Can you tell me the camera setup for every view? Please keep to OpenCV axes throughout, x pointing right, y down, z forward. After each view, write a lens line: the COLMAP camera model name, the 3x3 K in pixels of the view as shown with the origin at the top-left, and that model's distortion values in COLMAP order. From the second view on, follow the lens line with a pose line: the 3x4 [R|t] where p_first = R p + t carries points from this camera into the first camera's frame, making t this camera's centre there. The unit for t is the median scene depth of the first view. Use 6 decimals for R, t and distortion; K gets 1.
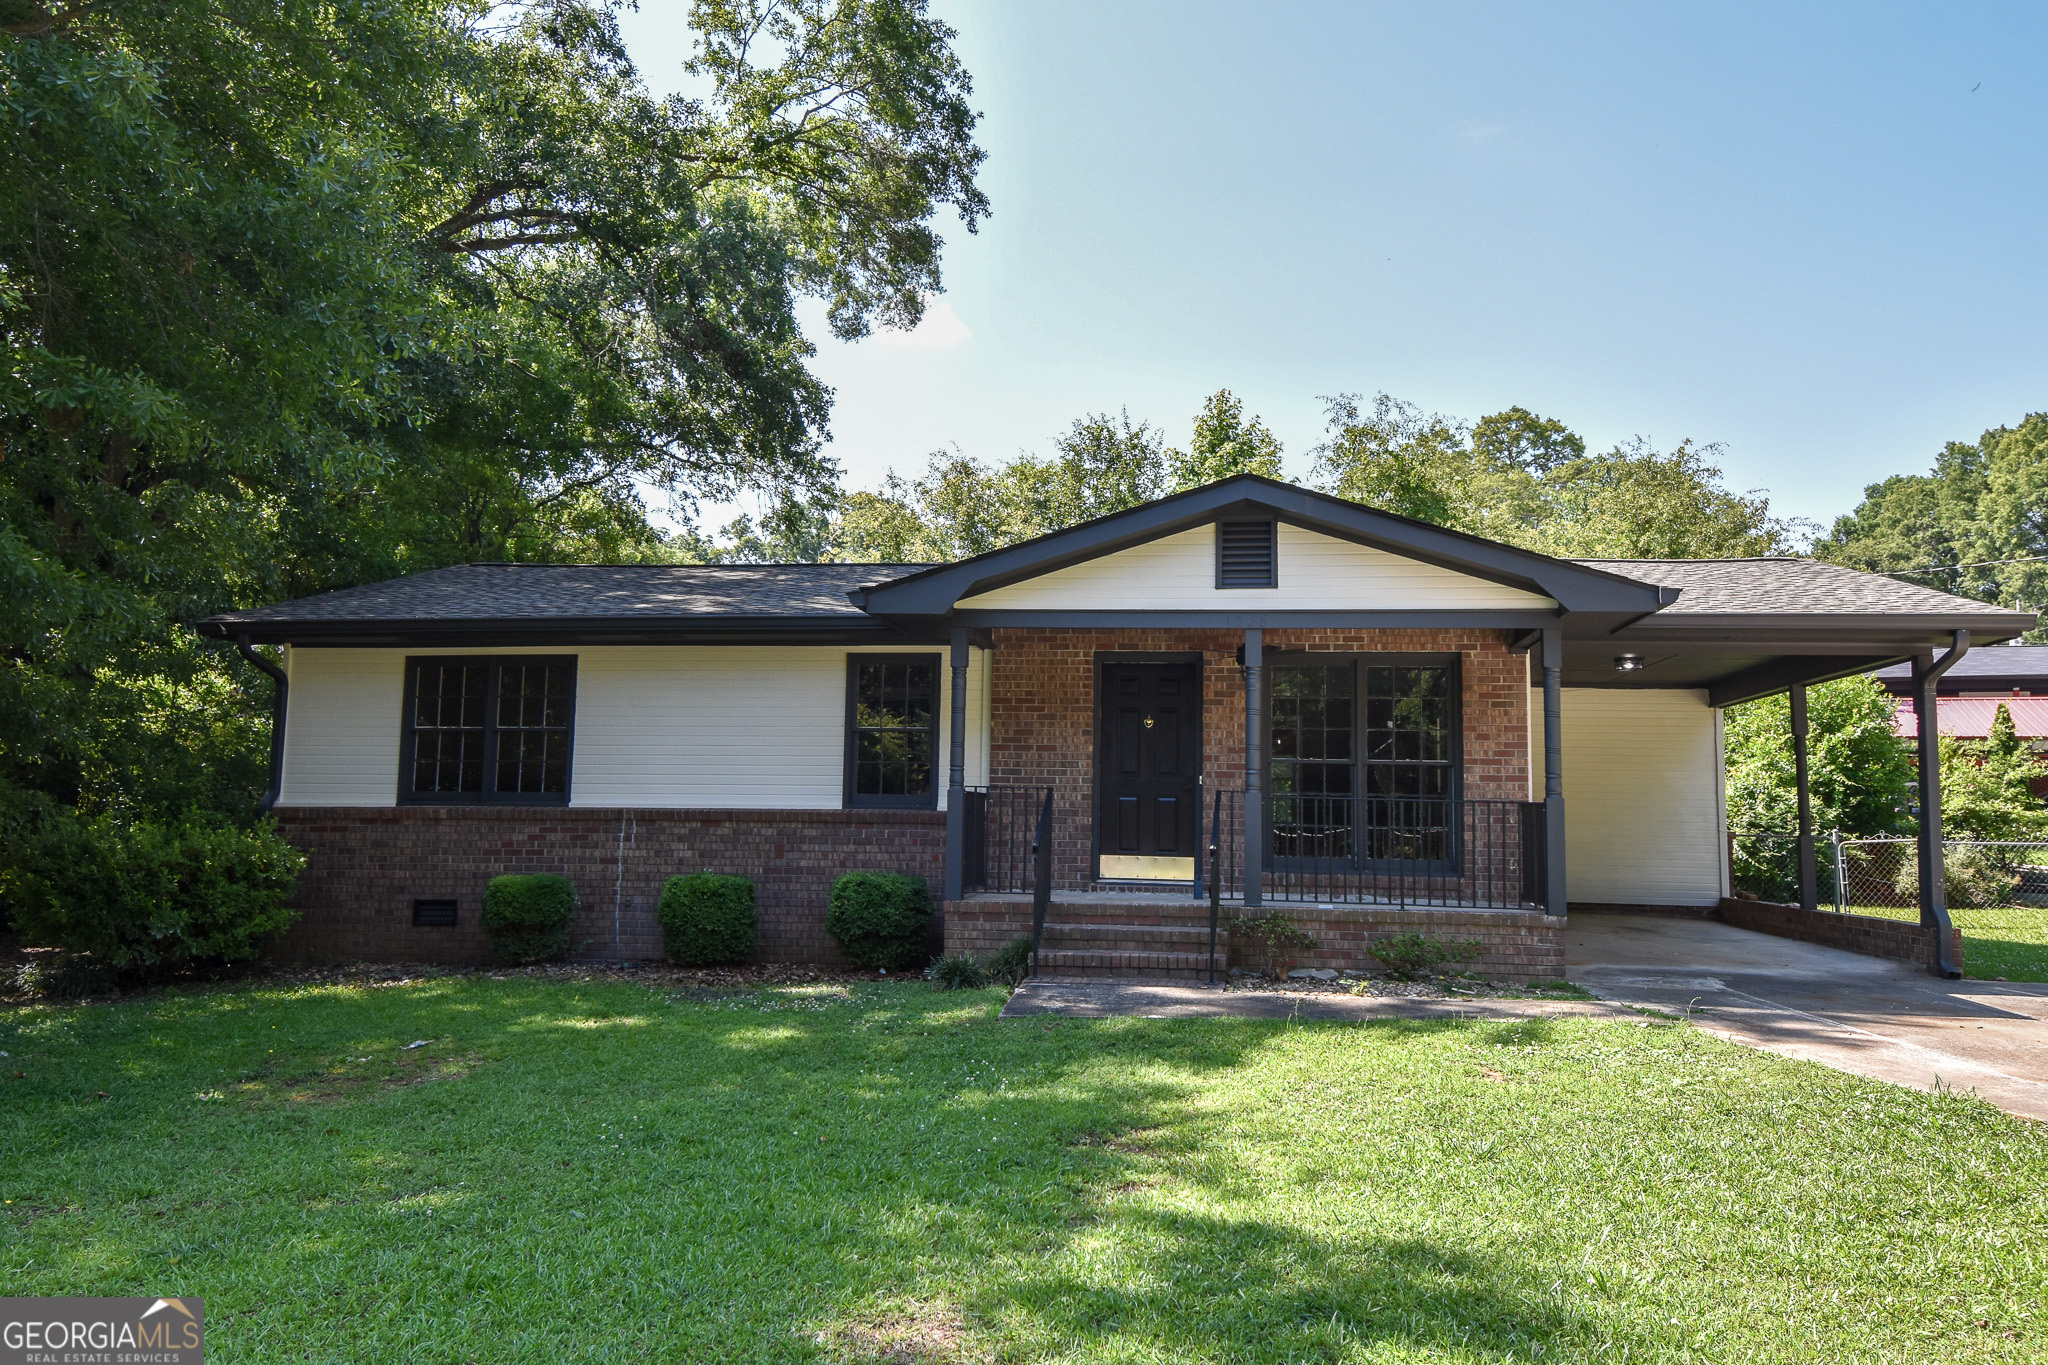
lens RADIAL K [[1516.6, 0, 1030.3], [0, 1516.6, 655.4], [0, 0, 1]] dist [0.044437, -0.048923]
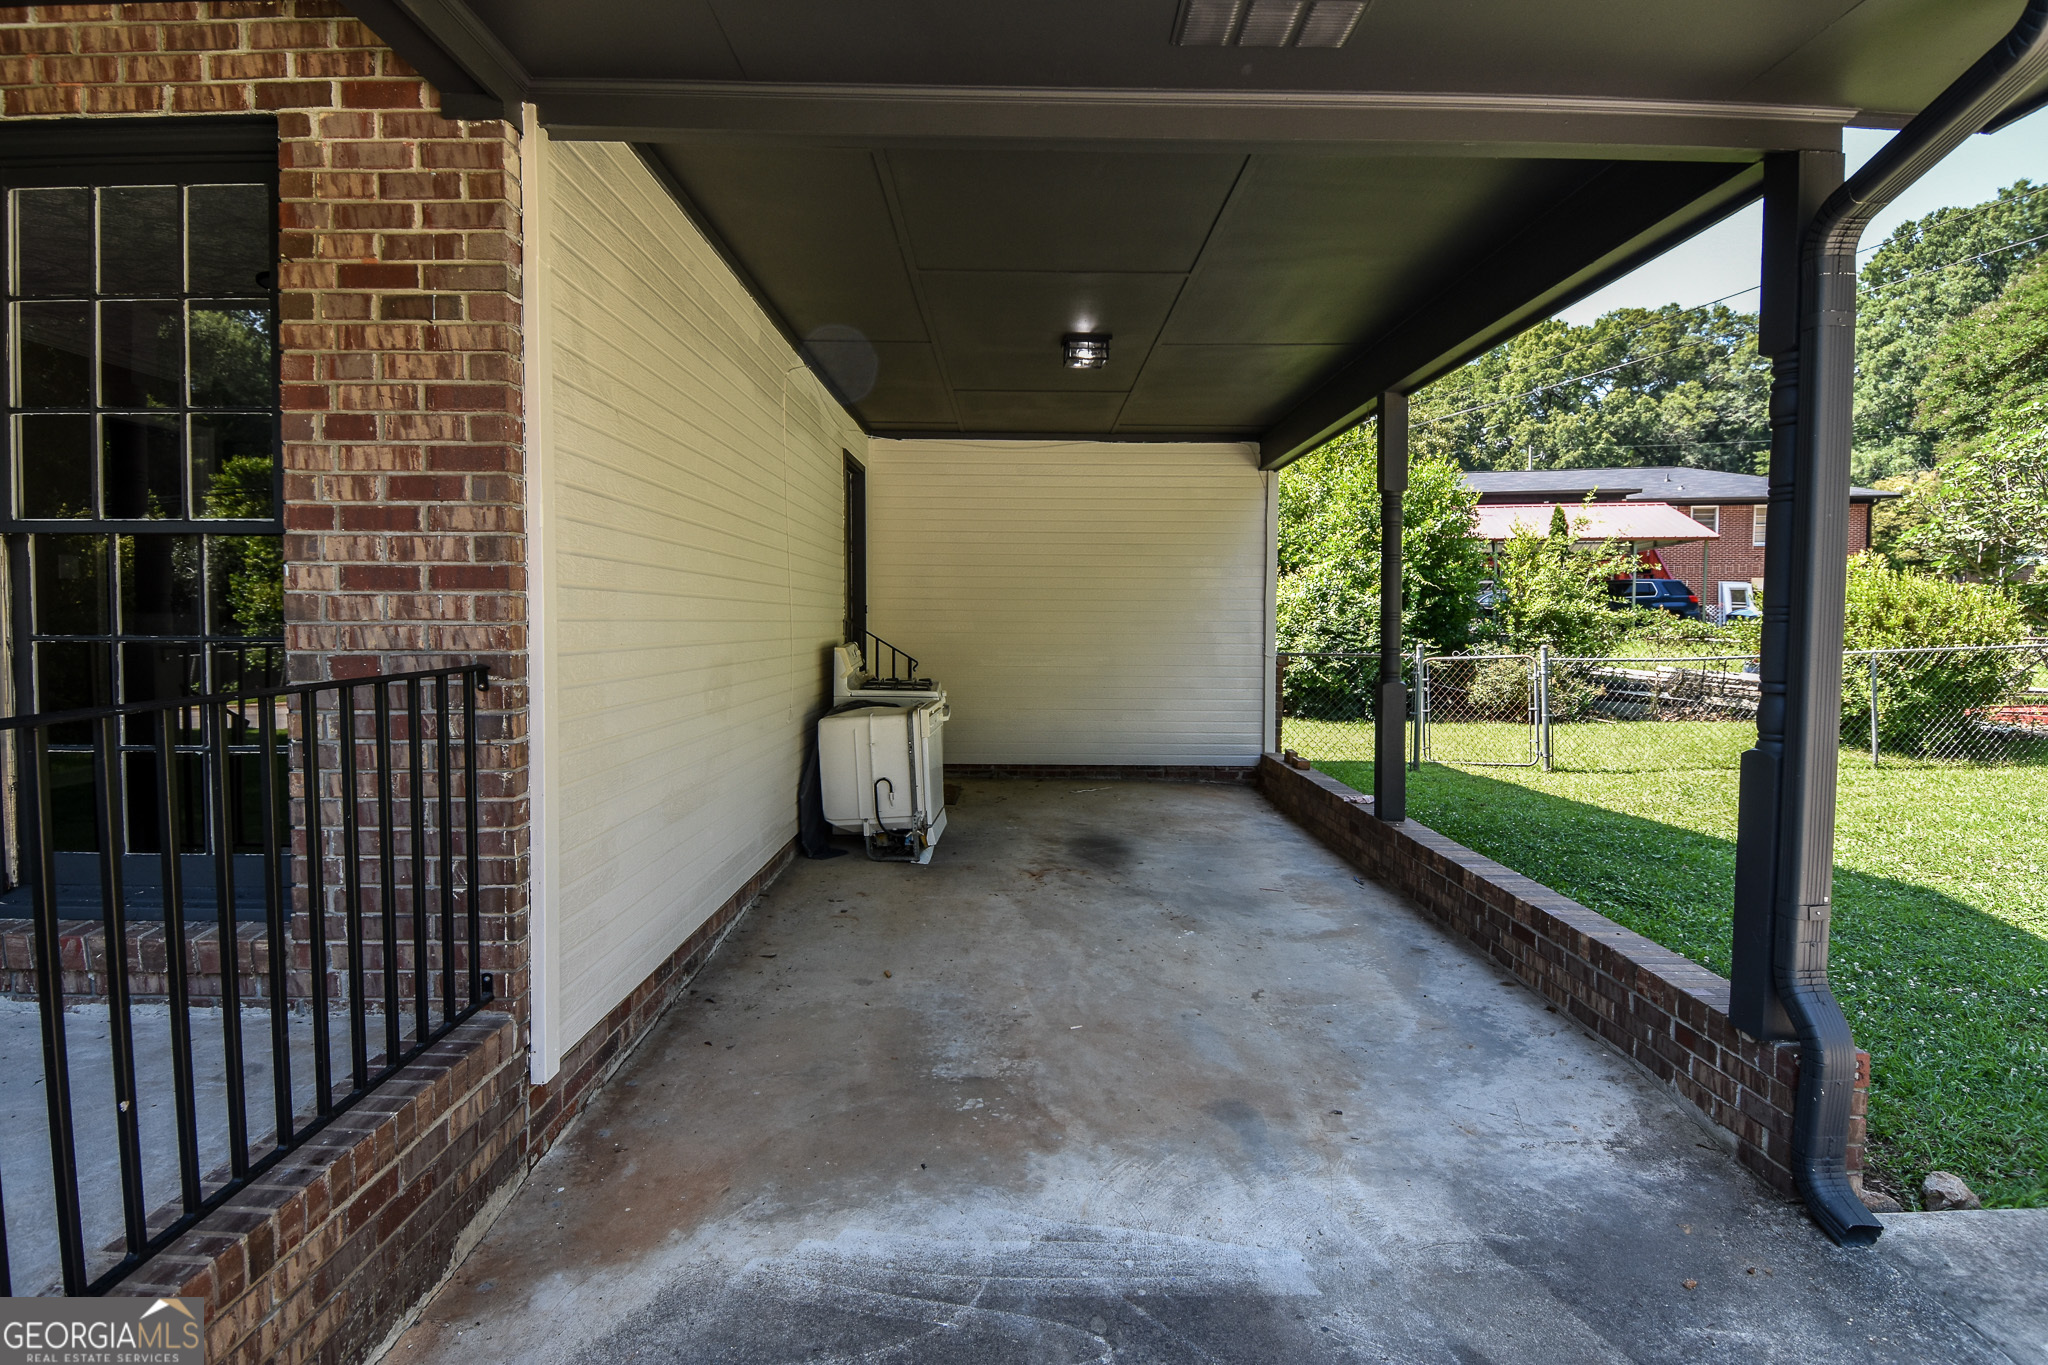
lens RADIAL K [[1070.9, 0, 1028.2], [0, 1070.9, 662.1], [0, 0, 1]] dist [0.045536, -0.050360]
pose [[0.987426, -0.019333, 0.156895, 0.386869], [-0.004887, 0.988286, 0.152532, 0.065087], [-0.158006, -0.151381, 0.975765, 0.783657]]
